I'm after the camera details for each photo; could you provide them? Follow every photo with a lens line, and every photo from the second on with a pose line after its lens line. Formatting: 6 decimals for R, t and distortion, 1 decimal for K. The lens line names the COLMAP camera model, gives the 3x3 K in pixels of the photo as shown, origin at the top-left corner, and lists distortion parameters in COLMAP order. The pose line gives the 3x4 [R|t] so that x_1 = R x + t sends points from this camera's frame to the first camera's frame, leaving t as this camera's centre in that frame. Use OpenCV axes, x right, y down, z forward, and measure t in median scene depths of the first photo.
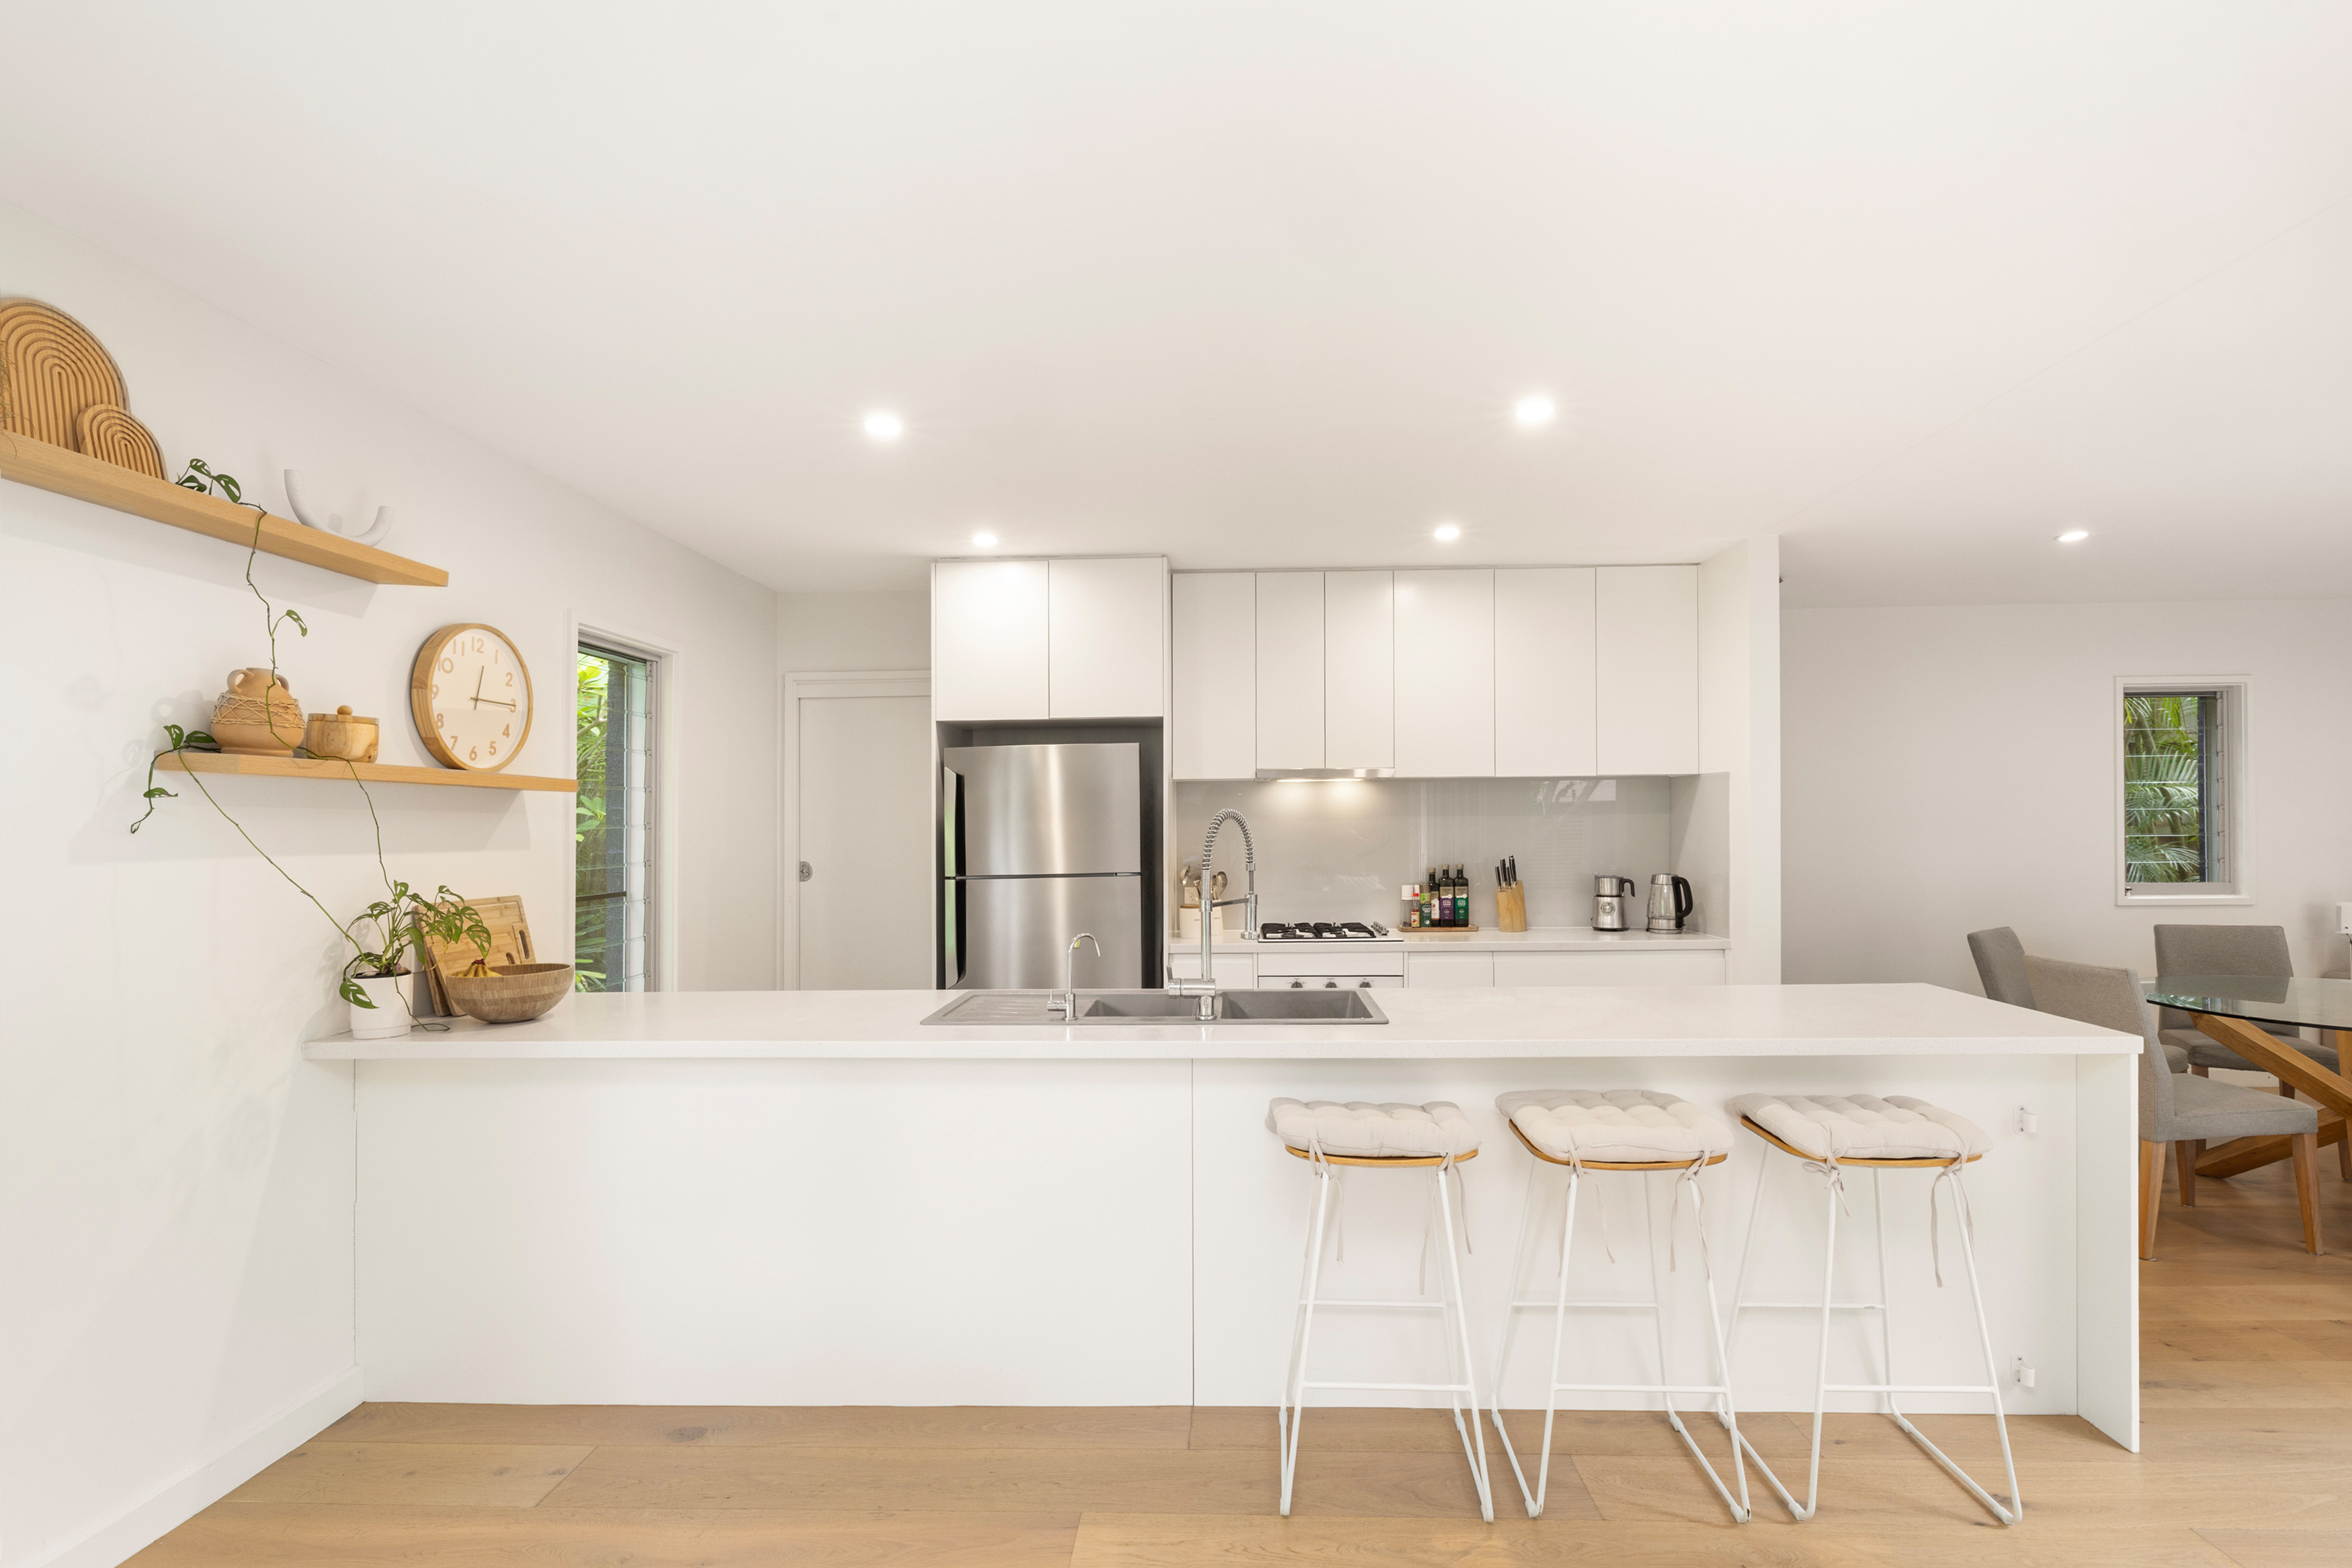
lens RADIAL K [[1092.3, 0, 1185.2], [0, 1092.3, 814.1], [0, 0, 1]] dist [-0.003080, -0.000144]
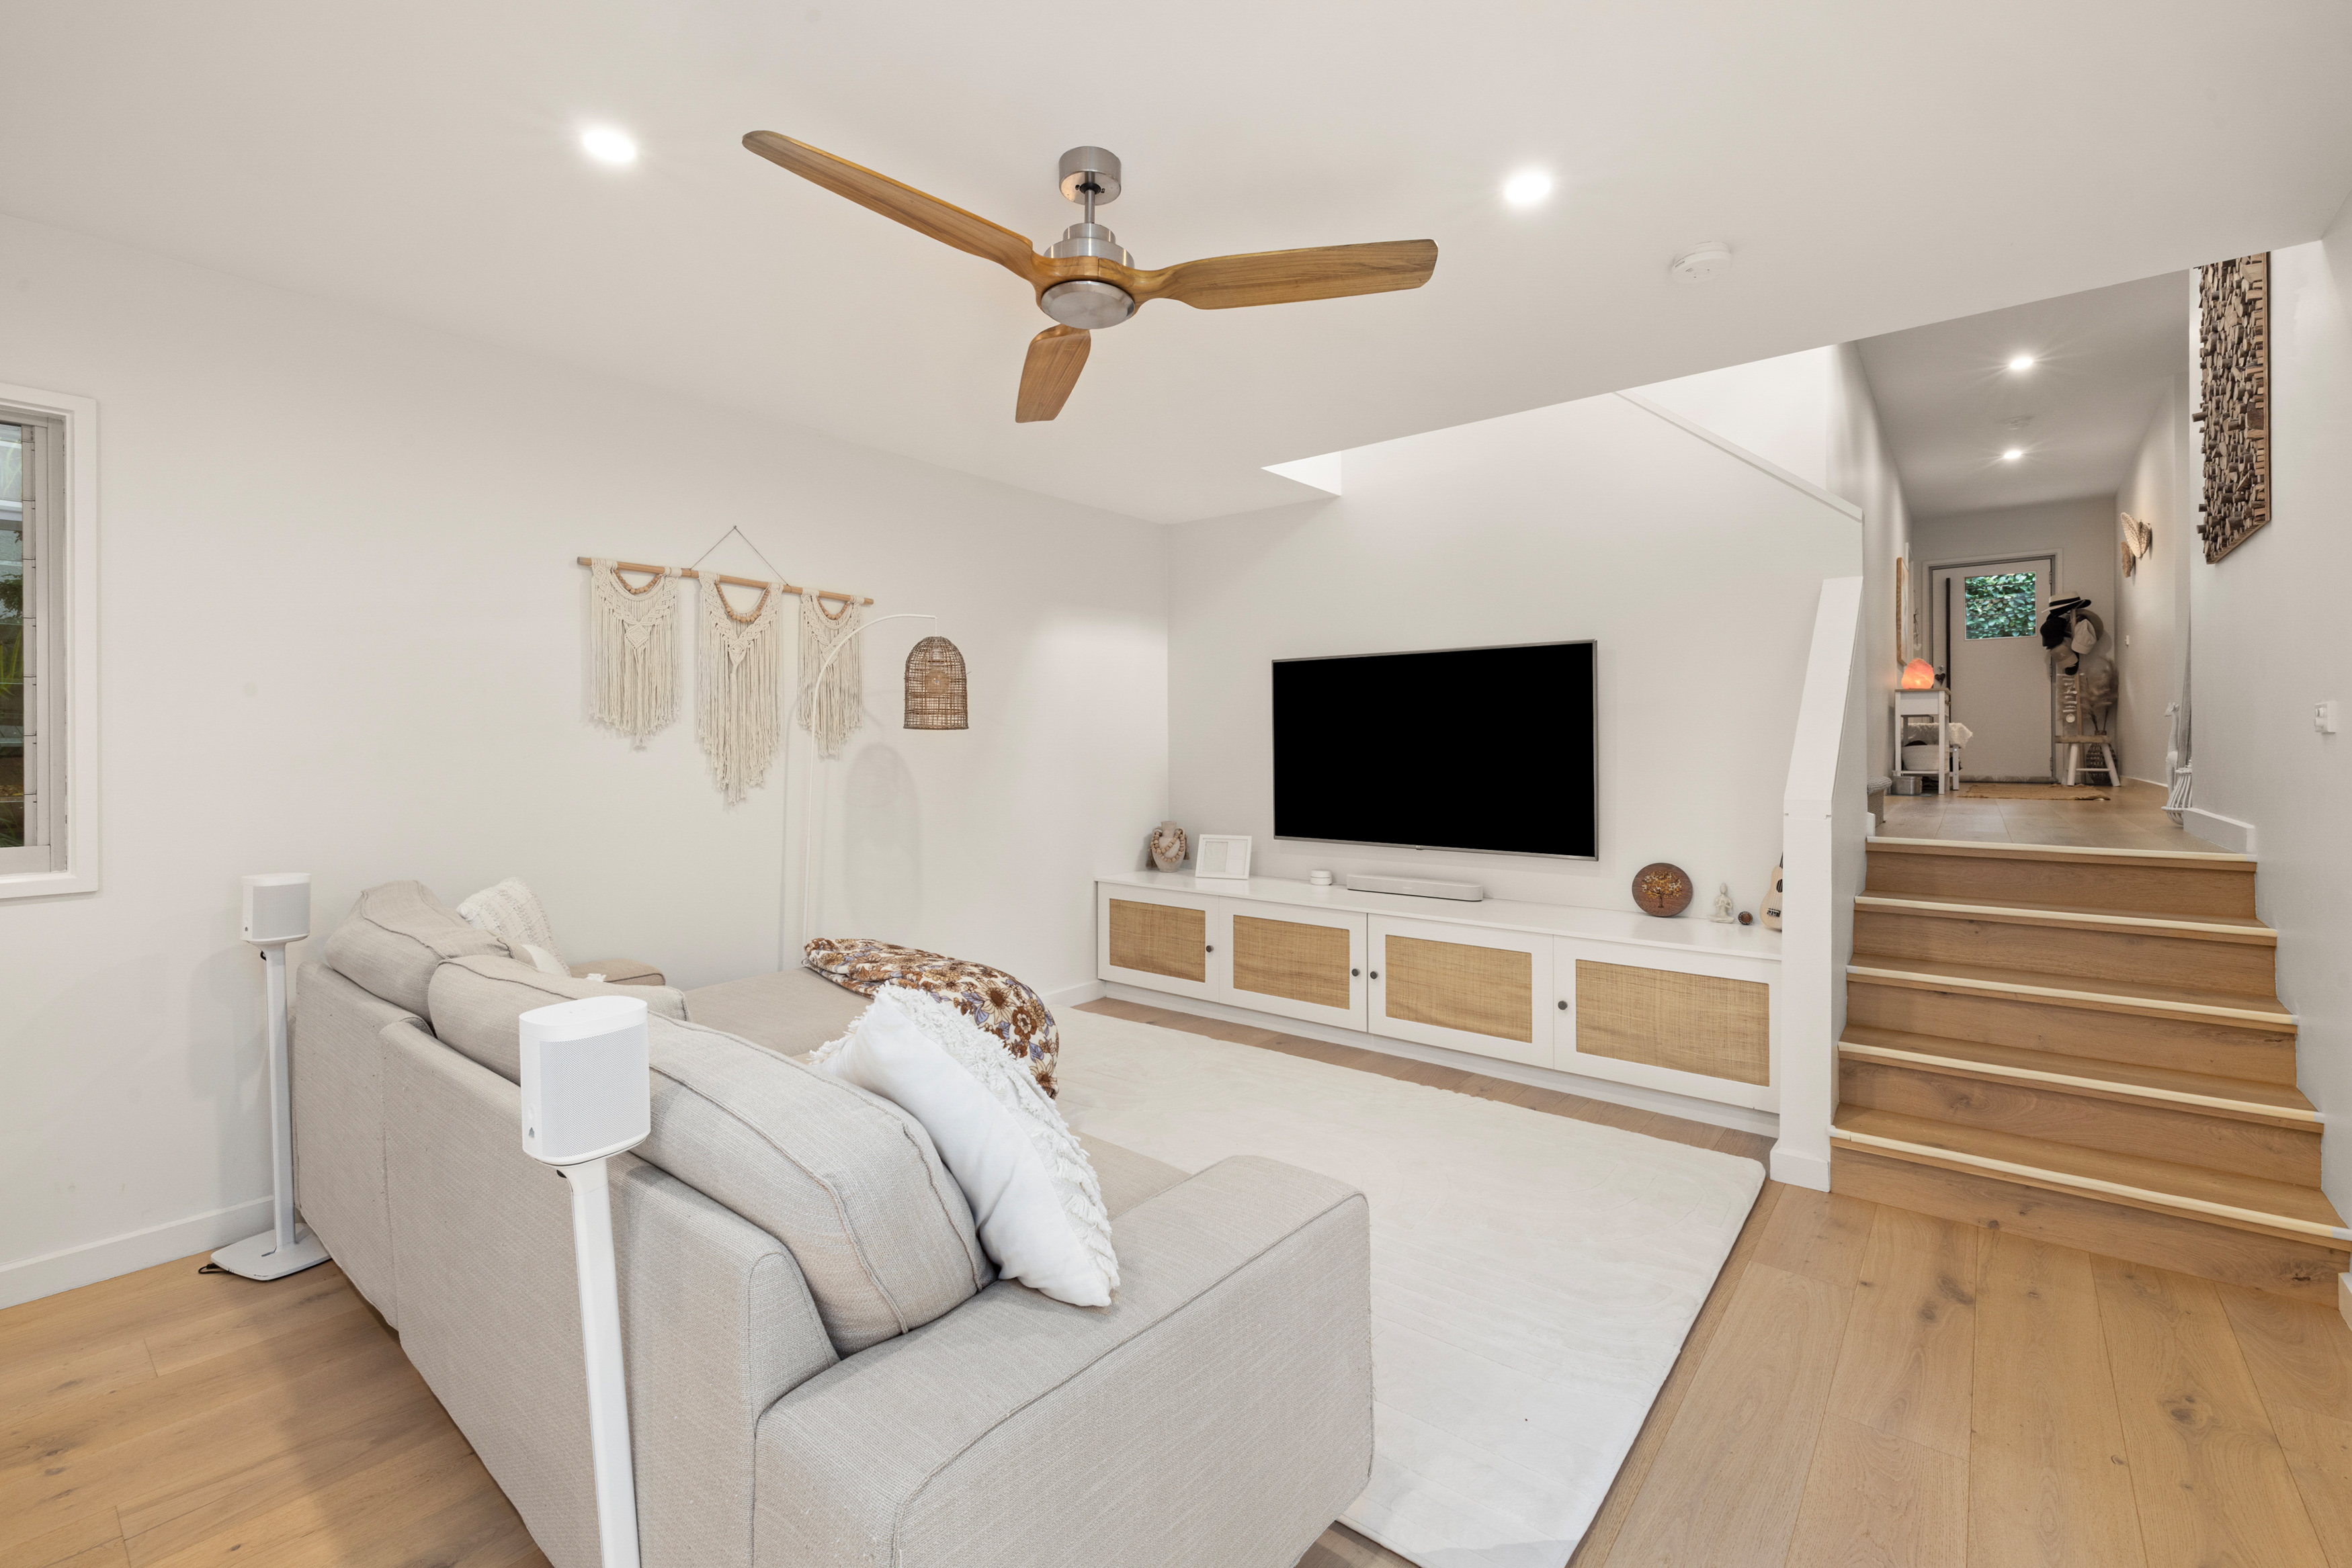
lens RADIAL K [[1006.6, 0, 1180.5], [0, 1006.6, 753.3], [0, 0, 1]] dist [0.001563, 0.000068]
pose [[0.611815, 0.002501, 0.790997, 1.169036], [-0.006562, 0.999977, 0.001914, 0.025430], [-0.790974, -0.006362, 0.611817, 0.472431]]
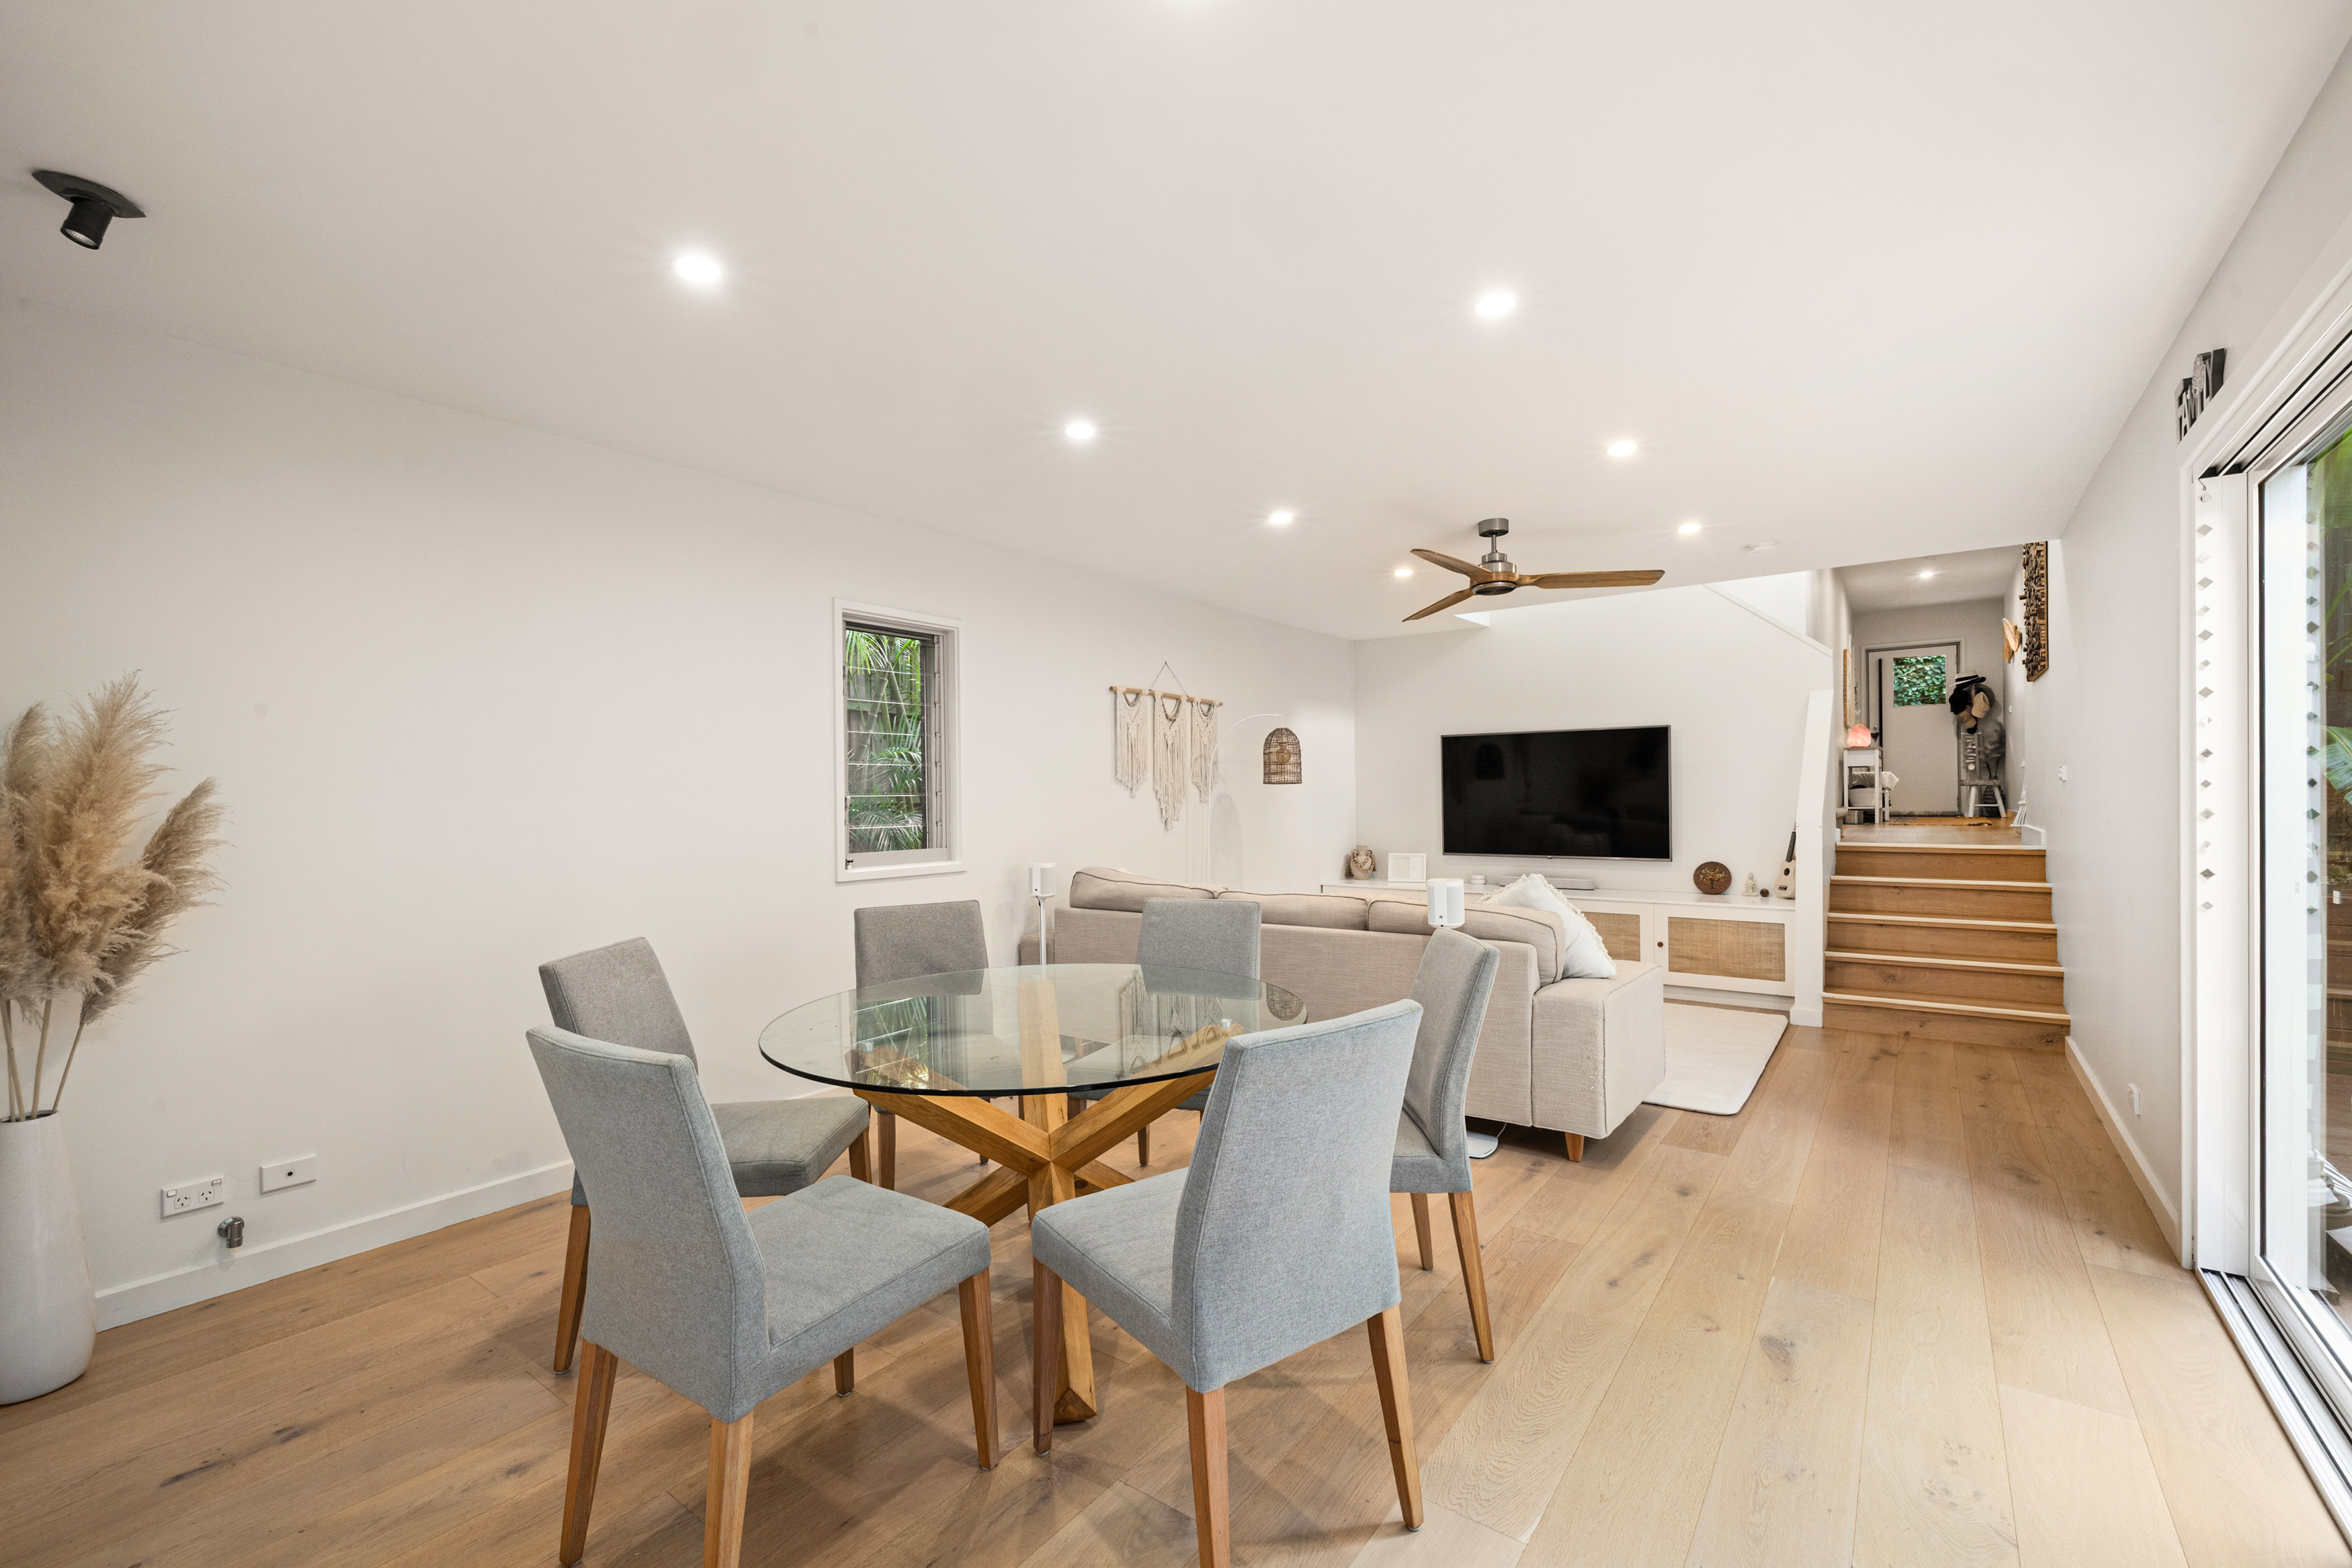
lens RADIAL K [[991.0, 0, 1173.7], [0, 991.0, 809.2], [0, 0, 1]] dist [0.000615, 0.000137]
pose [[0.585856, -0.008729, 0.810368, 0.518665], [0.002920, 0.999958, 0.008660, 0.030598], [-0.810410, -0.002708, 0.585857, 0.471089]]
